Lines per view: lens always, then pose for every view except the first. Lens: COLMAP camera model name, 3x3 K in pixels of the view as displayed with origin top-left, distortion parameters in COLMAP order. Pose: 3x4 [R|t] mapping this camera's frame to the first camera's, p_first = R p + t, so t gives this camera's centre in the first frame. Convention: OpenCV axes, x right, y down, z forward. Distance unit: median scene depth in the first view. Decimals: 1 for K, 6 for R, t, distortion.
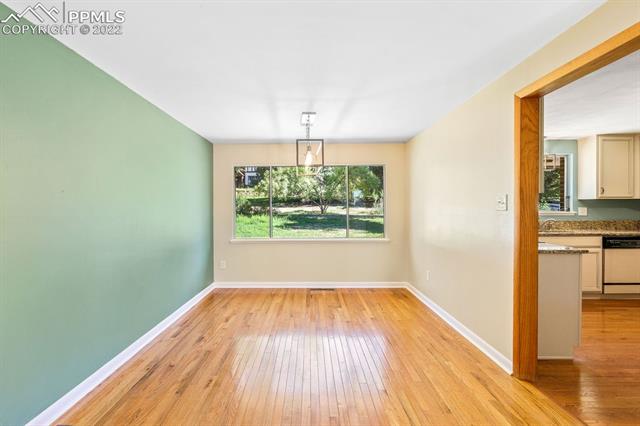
lens RADIAL K [[310.3, 0, 296.9], [0, 310.3, 210.7], [0, 0, 1]] dist [-0.002136, -0.000313]
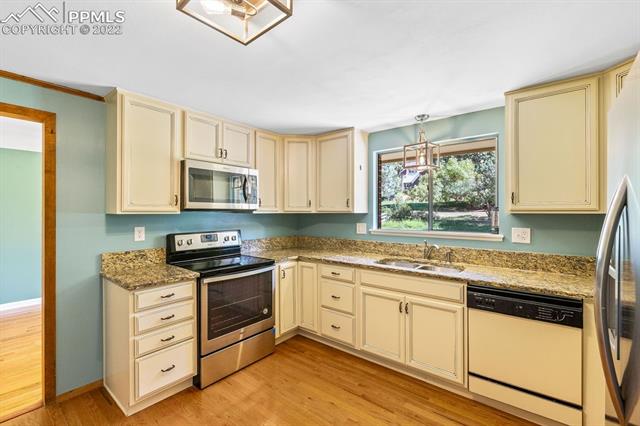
lens RADIAL K [[284.7, 0, 320.6], [0, 284.7, 211.0], [0, 0, 1]] dist [-0.001409, 0.000189]
pose [[0.784541, 0.000535, -0.620077, 0.974126], [-0.005827, 0.999962, -0.006509, -0.035582], [0.620050, 0.008720, 0.784514, 0.399152]]
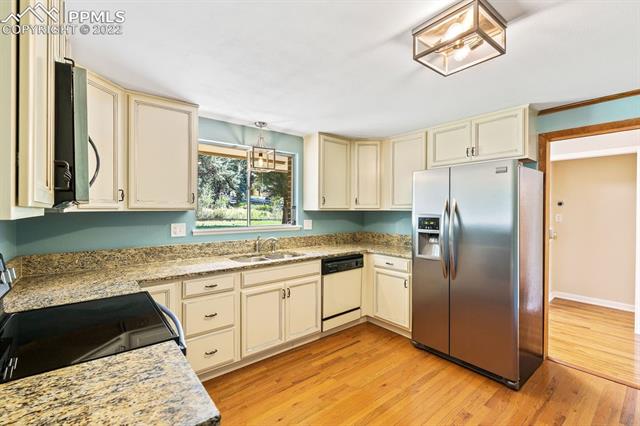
lens RADIAL K [[284.7, 0, 320.6], [0, 284.7, 211.0], [0, 0, 1]] dist [-0.001409, 0.000189]
pose [[0.761441, 0.000571, 0.648234, 0.461946], [0.000137, 0.999999, -0.001042, -0.034377], [-0.648234, 0.000882, 0.761440, 0.403433]]
